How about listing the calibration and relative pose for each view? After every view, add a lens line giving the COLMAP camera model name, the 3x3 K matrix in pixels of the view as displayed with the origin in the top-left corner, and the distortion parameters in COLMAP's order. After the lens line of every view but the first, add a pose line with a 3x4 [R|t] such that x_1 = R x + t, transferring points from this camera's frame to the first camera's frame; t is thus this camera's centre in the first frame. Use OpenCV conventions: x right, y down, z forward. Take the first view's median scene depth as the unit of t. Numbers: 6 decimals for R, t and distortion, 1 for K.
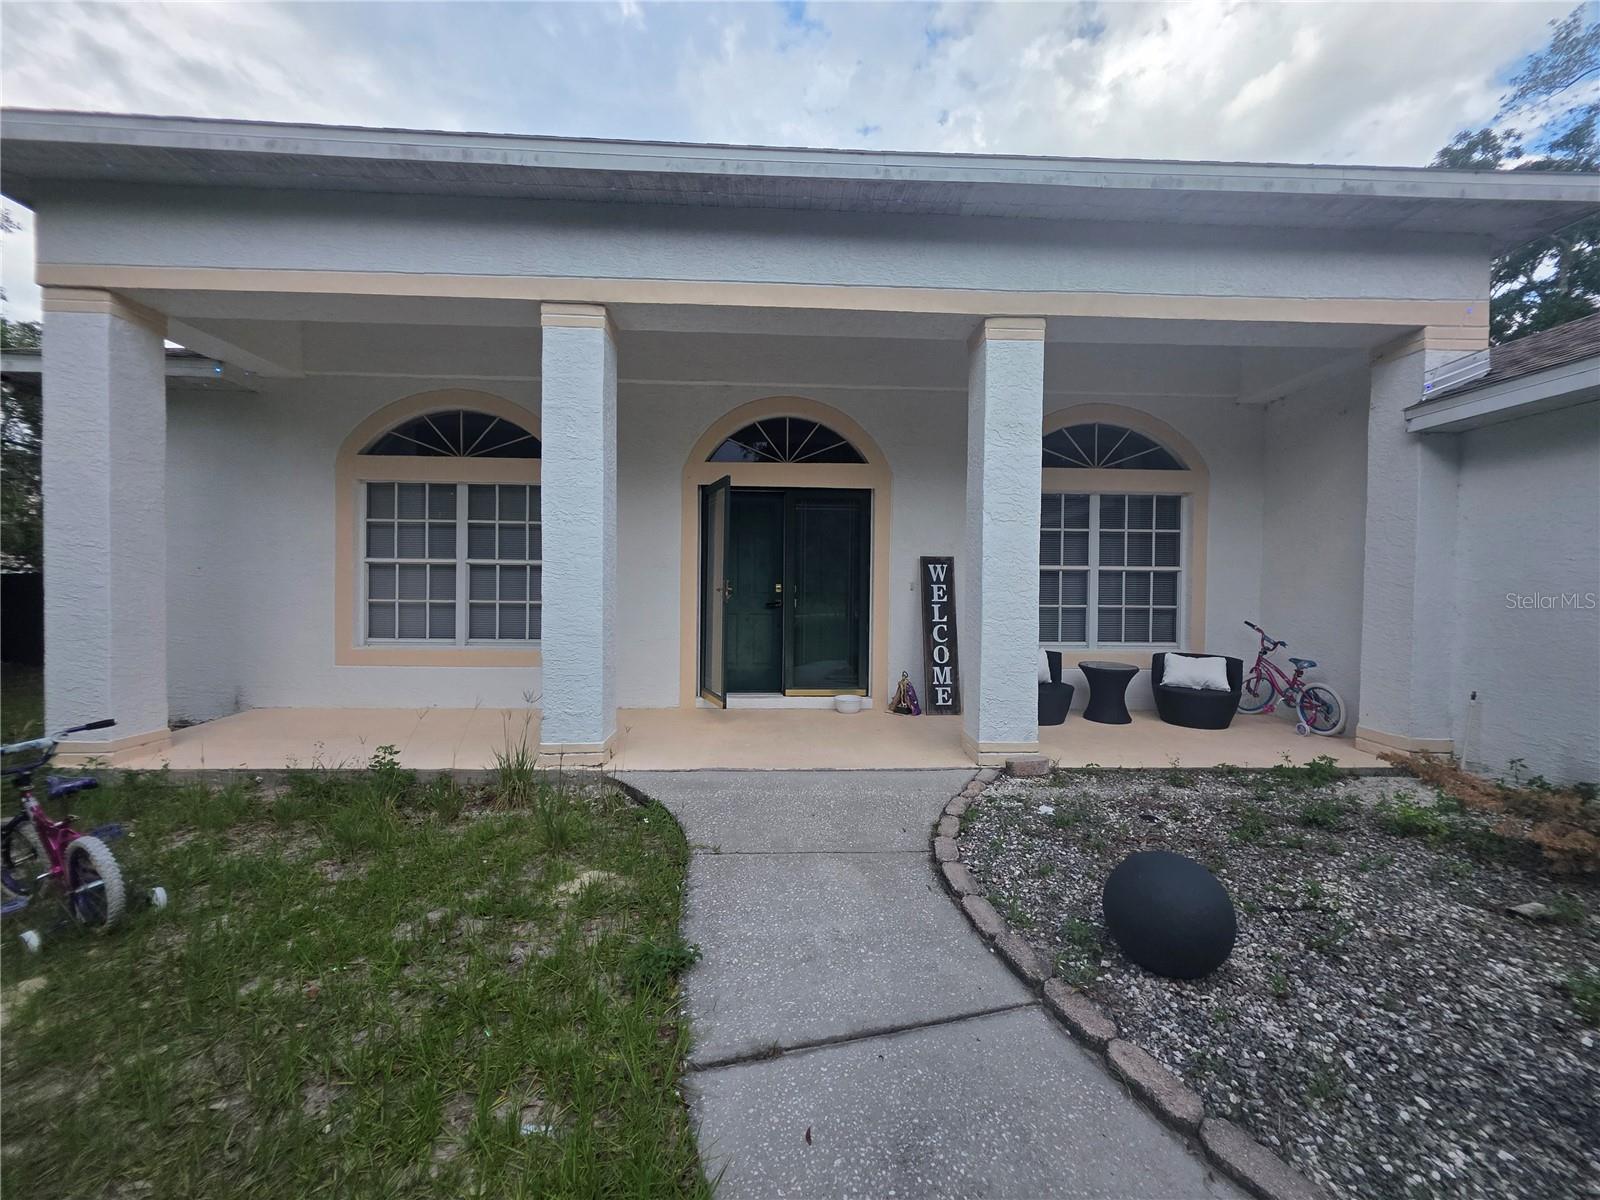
lens RADIAL K [[637.2, 0, 800.0], [0, 637.2, 600.0], [0, 0, 1]] dist [0.001572, -0.000232]
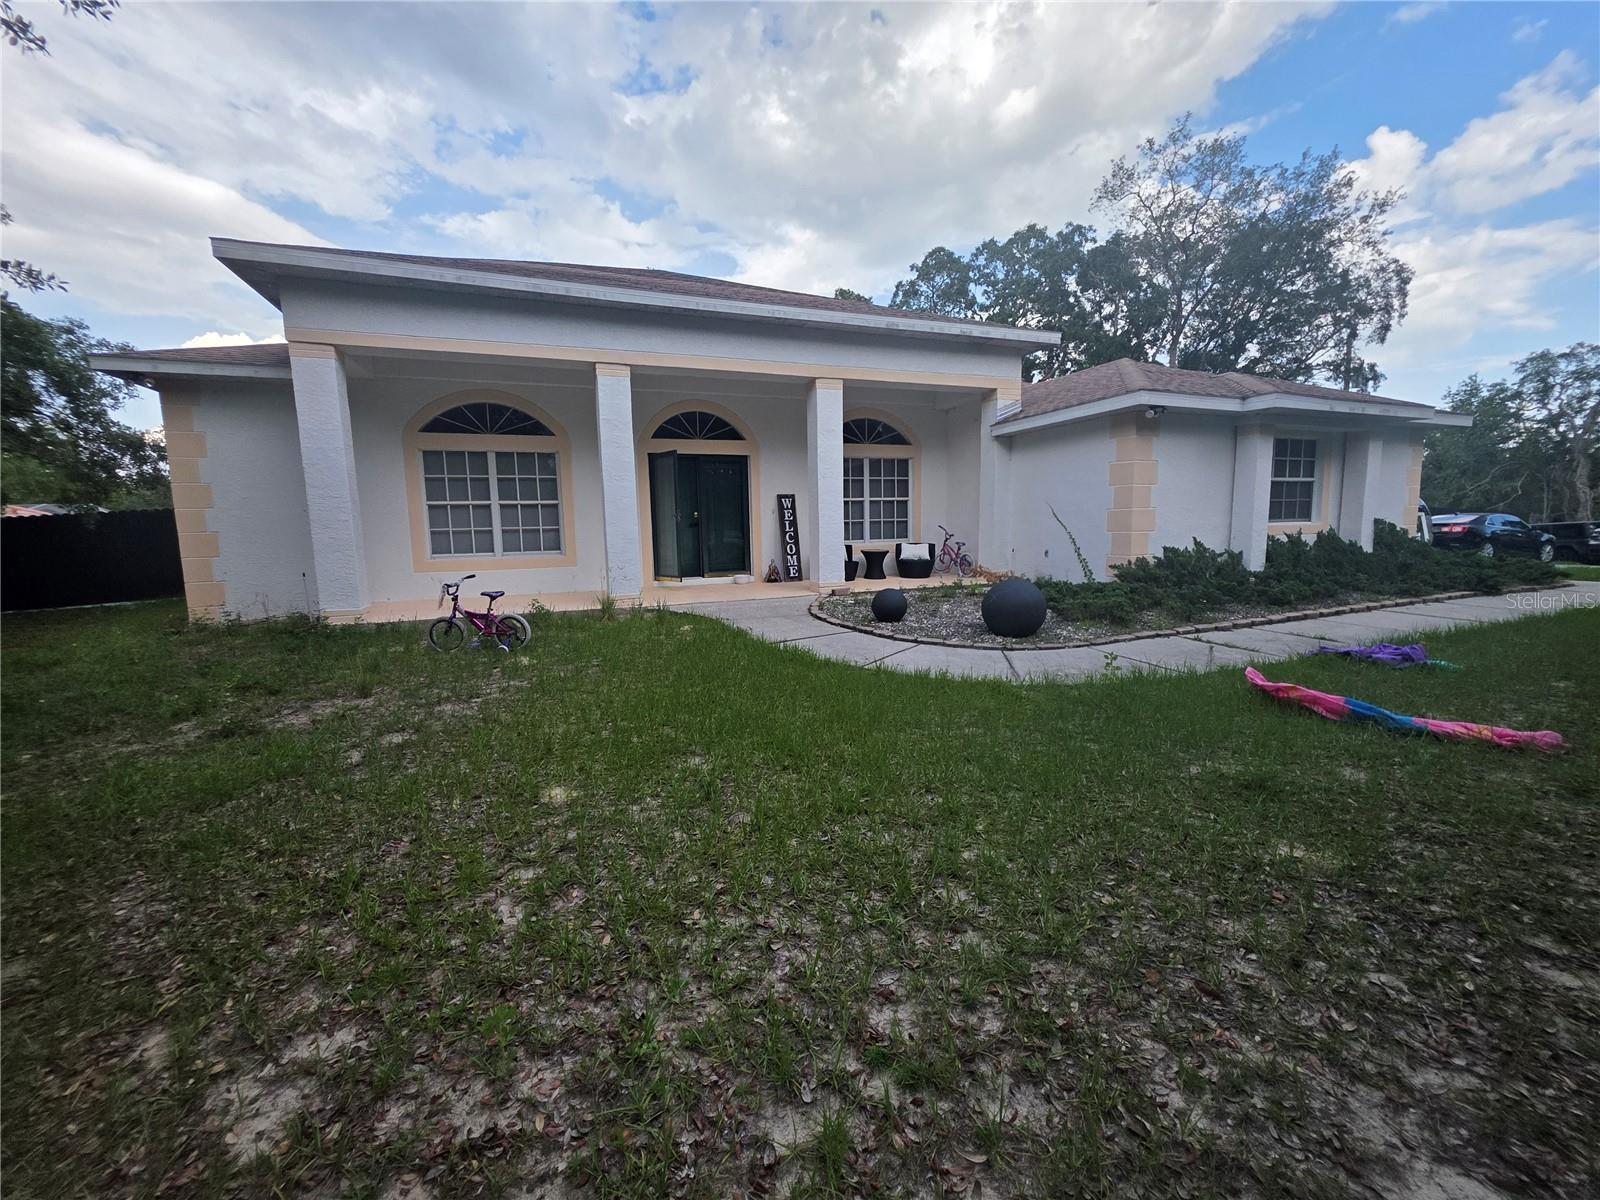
lens RADIAL K [[637.2, 0, 800.0], [0, 637.2, 600.0], [0, 0, 1]] dist [0.001572, -0.000232]
pose [[0.946457, -0.068442, 0.315490, -0.334437], [0.036261, 0.993622, 0.106776, 0.037093], [-0.320786, -0.089619, 0.942902, -0.726912]]
